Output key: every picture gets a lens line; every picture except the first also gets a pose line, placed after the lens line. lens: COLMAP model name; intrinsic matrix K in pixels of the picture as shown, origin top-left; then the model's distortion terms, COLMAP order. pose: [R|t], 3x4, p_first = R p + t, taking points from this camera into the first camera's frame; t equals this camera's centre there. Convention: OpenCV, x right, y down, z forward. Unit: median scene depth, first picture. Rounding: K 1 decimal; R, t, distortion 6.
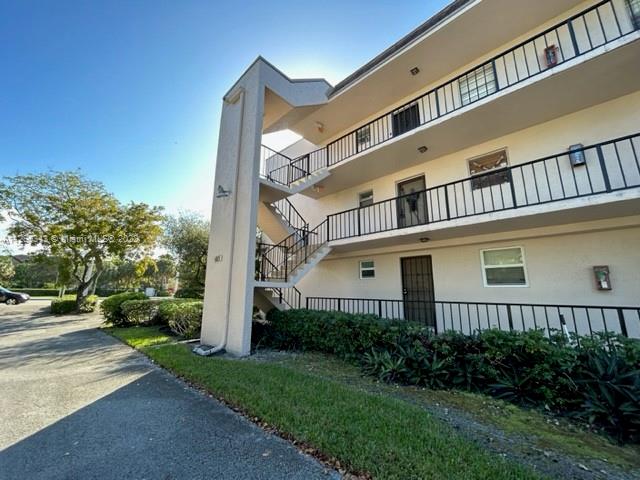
lens RADIAL K [[259.3, 0, 320.8], [0, 259.3, 238.0], [0, 0, 1]] dist [0.003457, 0.000730]
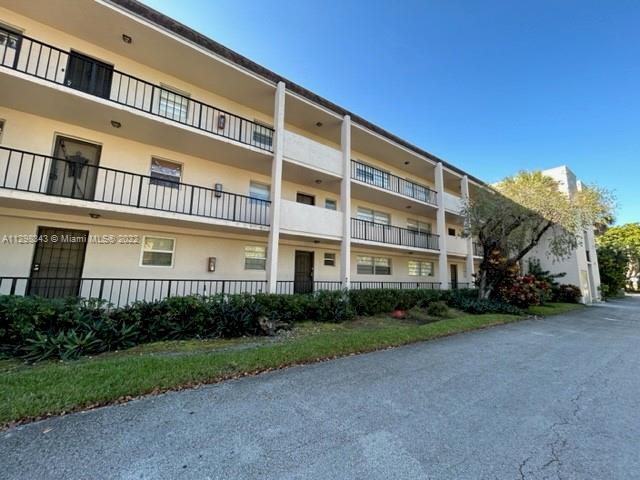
lens RADIAL K [[259.3, 0, 320.8], [0, 259.3, 238.0], [0, 0, 1]] dist [0.003457, 0.000730]
pose [[0.181824, 0.144339, 0.972680, -0.440140], [-0.224054, 0.969230, -0.101945, -0.003669], [-0.957465, -0.199397, 0.208569, -0.022042]]
